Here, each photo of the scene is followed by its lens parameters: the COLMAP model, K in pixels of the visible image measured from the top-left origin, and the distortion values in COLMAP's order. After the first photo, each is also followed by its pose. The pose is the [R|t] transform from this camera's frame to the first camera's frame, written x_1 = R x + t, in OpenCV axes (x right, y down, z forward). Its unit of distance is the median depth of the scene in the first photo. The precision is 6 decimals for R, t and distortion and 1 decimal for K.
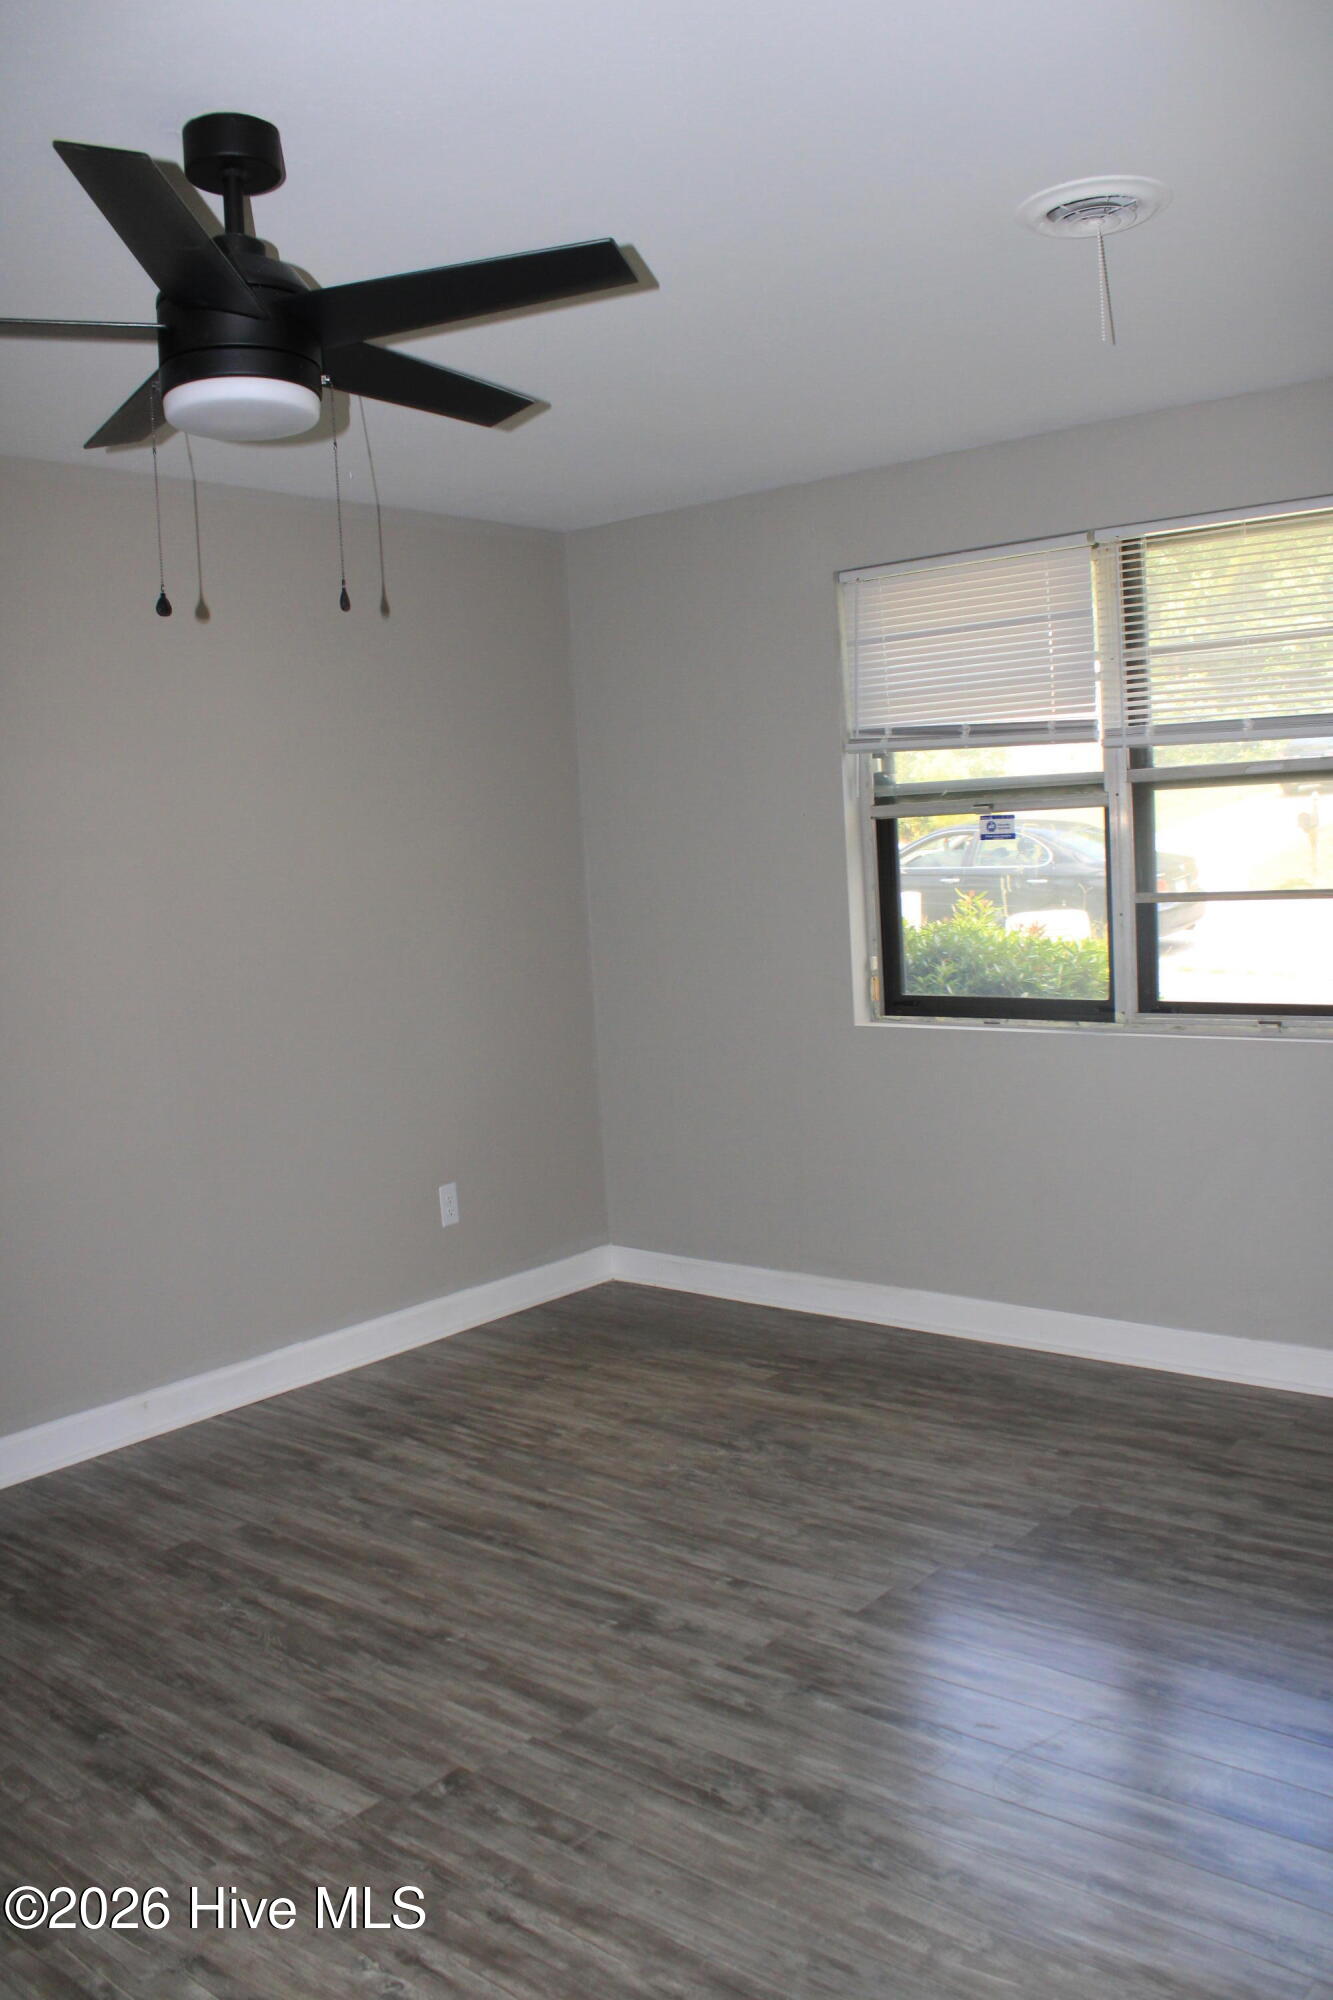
lens RADIAL K [[1715.8, 0, 666.5], [0, 1715.8, 1000.0], [0, 0, 1]] dist [-0.161867, 0.147911]
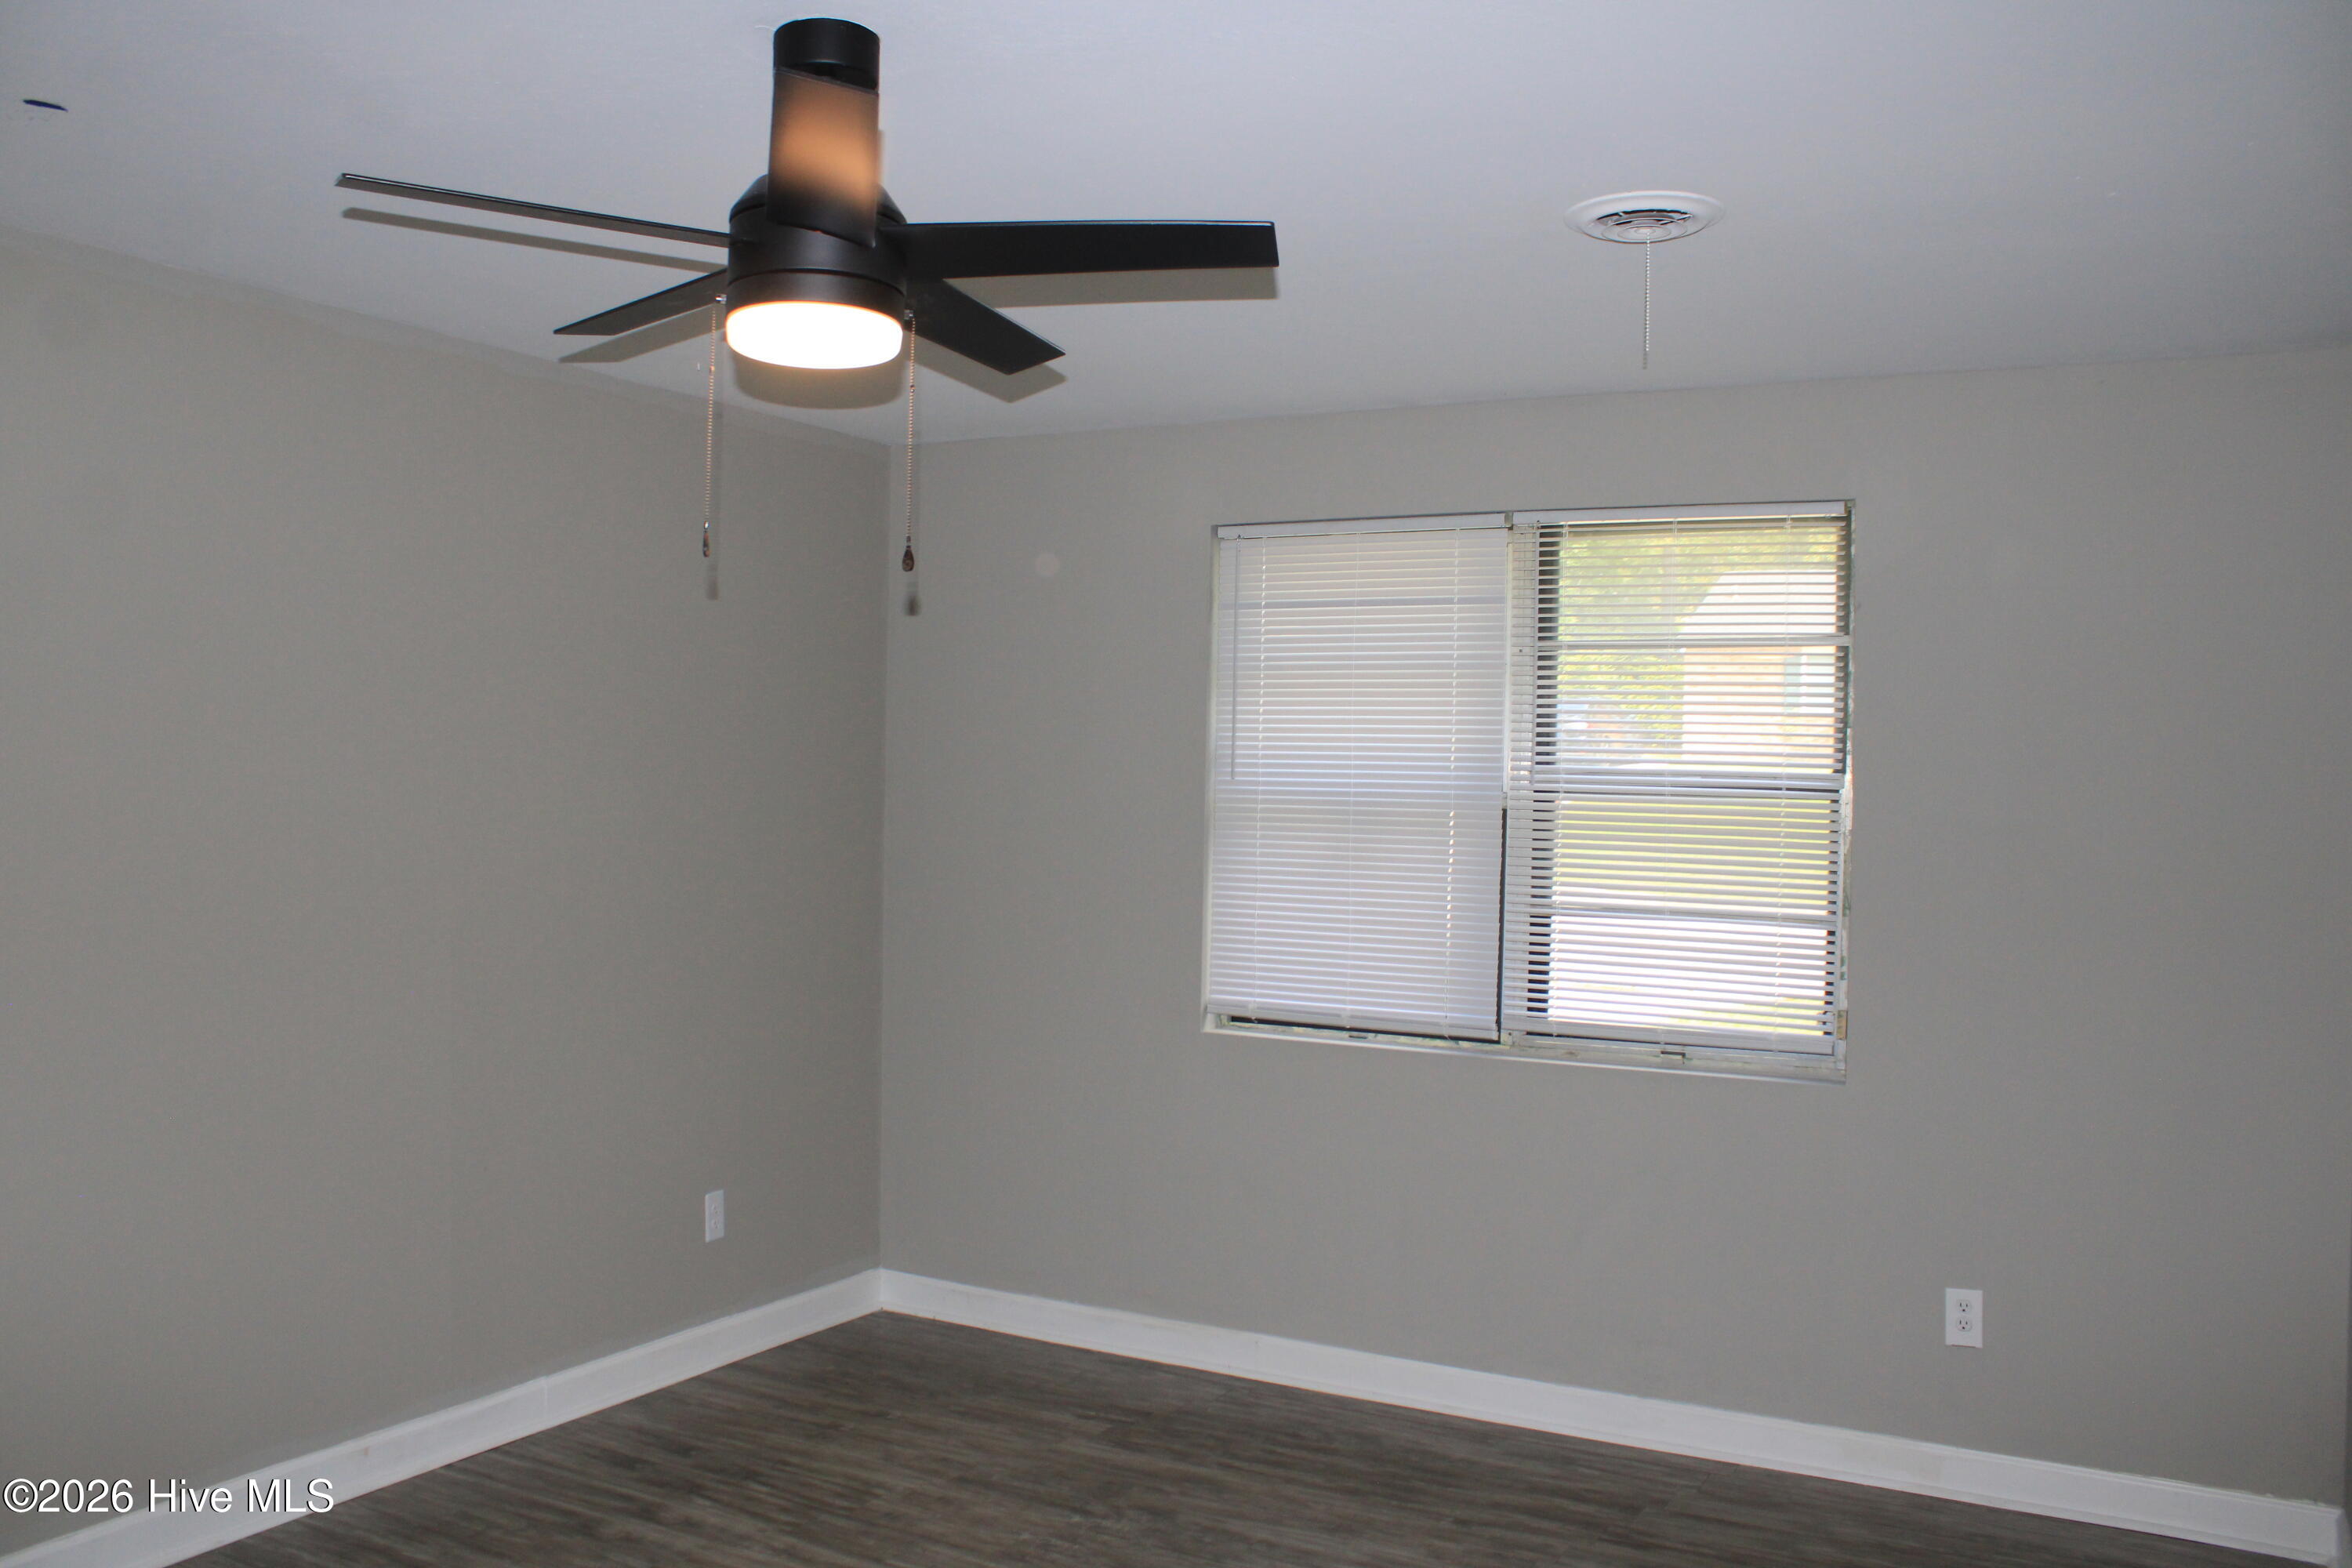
lens RADIAL K [[2017.8, 0, 1154.2], [0, 2017.8, 792.2], [0, 0, 1]] dist [-0.161867, 0.147911]
pose [[0.979831, 0.071778, 0.186492, -0.137573], [-0.055213, 0.994176, -0.092554, -0.012384], [-0.192049, 0.080391, 0.978087, -0.032291]]
